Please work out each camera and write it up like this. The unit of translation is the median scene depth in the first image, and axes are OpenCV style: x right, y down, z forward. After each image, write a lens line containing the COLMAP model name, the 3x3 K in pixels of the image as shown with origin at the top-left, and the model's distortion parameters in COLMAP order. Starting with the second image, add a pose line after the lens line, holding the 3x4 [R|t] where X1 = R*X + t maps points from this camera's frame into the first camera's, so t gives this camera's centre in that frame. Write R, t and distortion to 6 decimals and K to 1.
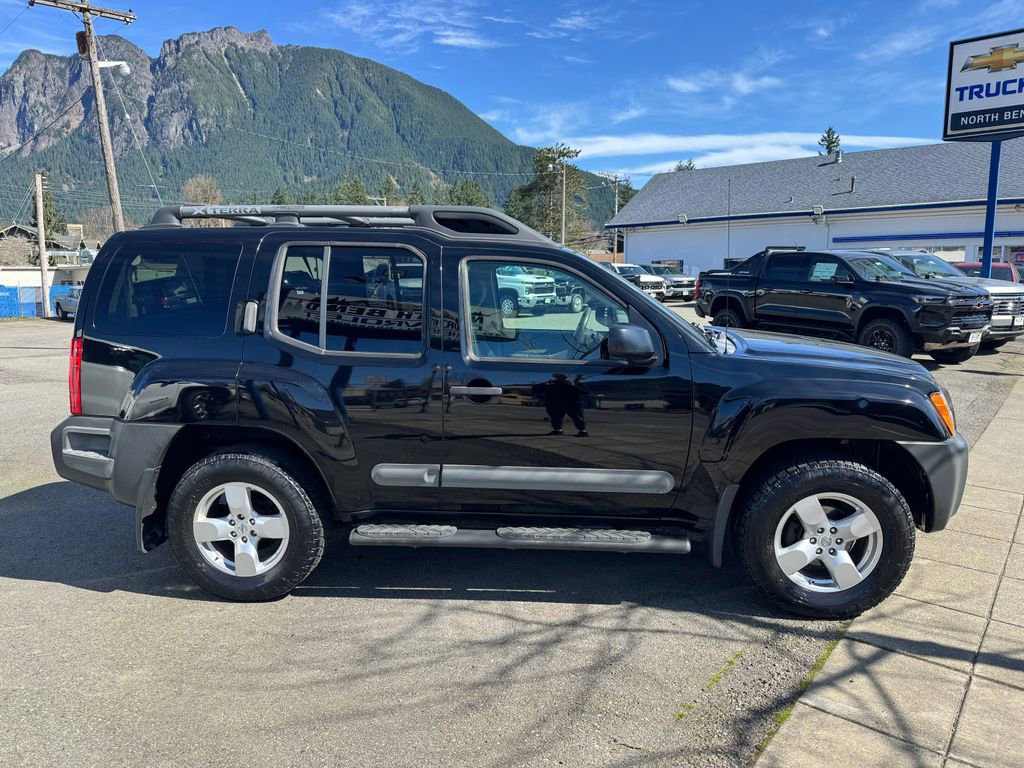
lens RADIAL K [[719.9, 0, 512.0], [0, 719.9, 384.0], [0, 0, 1]] dist [0.032852, -0.037456]
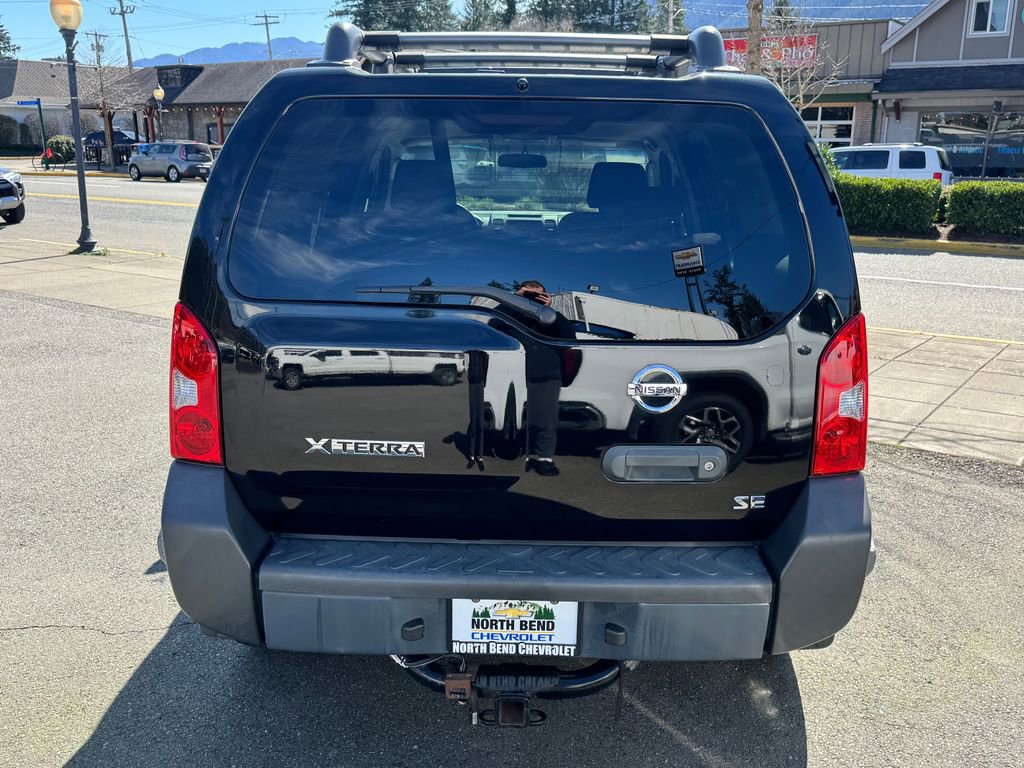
lens RADIAL K [[922.9, 0, 512.0], [0, 922.9, 384.0], [0, 0, 1]] dist [0.011679, -0.003949]
pose [[-0.056744, -0.249097, 0.966815, -1.267451], [0.144787, 0.956085, 0.254831, -0.217866], [-0.987834, 0.154442, -0.018186, 1.341320]]
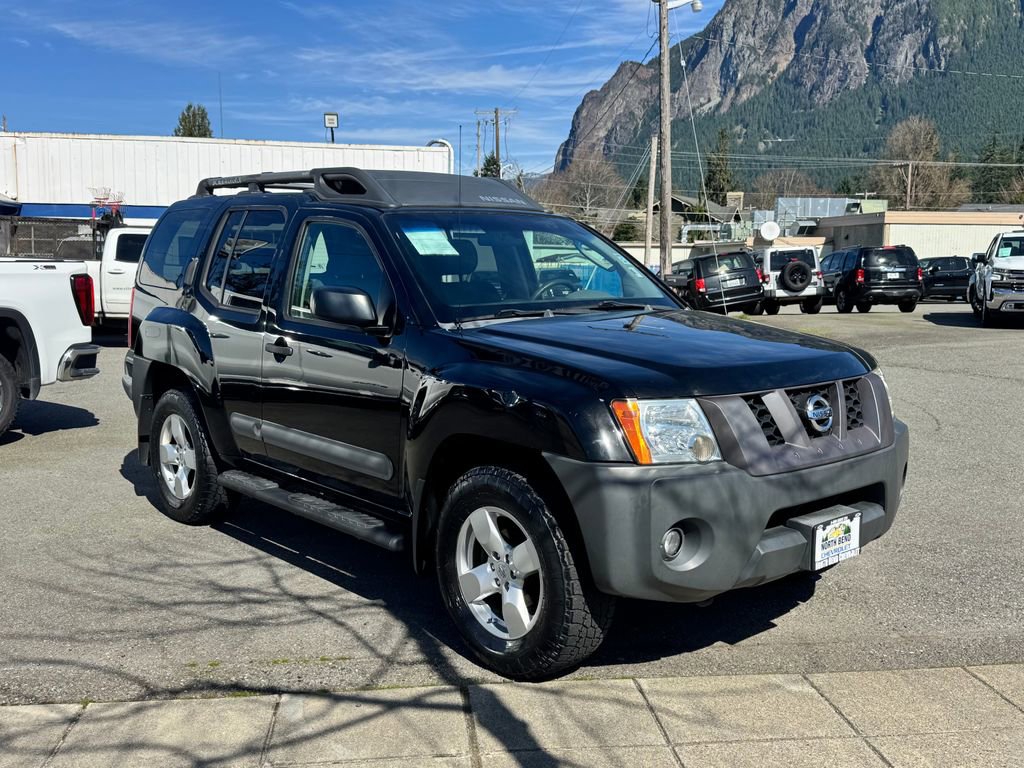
lens RADIAL K [[1004.5, 0, 512.0], [0, 1004.5, 384.0], [0, 0, 1]] dist [0.144607, -0.320957]
pose [[0.715579, 0.097347, -0.691716, 1.196740], [-0.113374, 0.993298, 0.022505, -0.011572], [0.689270, 0.062318, 0.721819, 0.204882]]
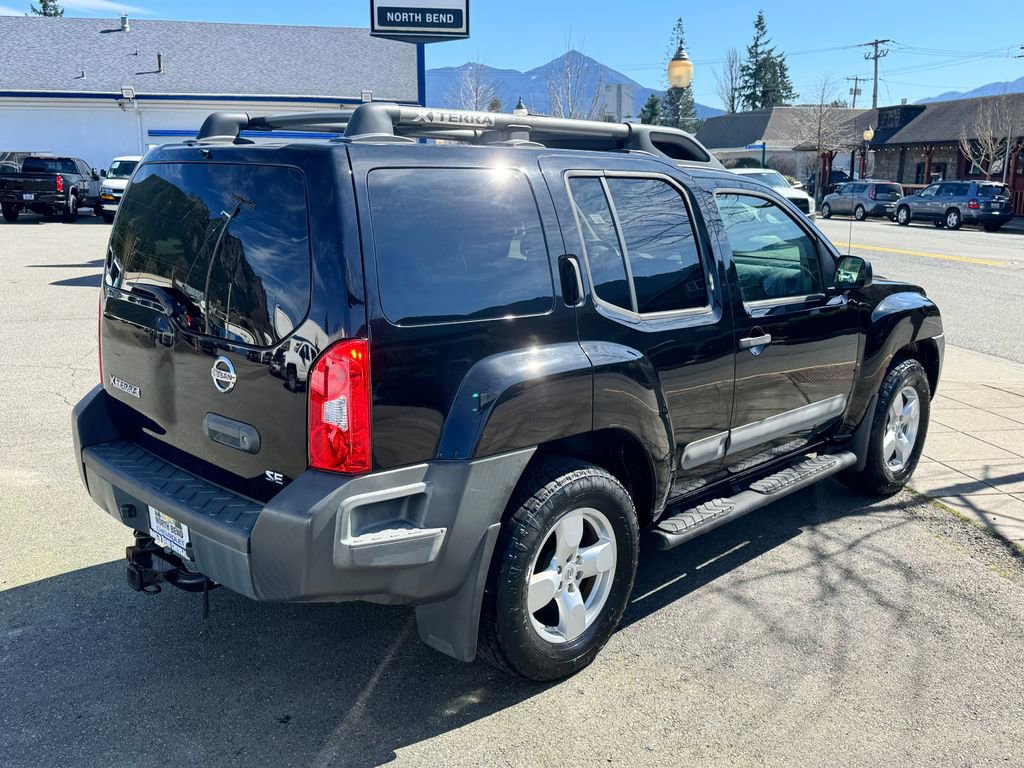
lens RADIAL K [[922.9, 0, 512.0], [0, 922.9, 384.0], [0, 0, 1]] dist [0.011679, -0.003949]
pose [[0.646386, -0.158514, 0.746363, -1.138685], [0.103088, 0.987356, 0.120418, -0.109630], [-0.756014, -0.000895, 0.654554, 0.482023]]
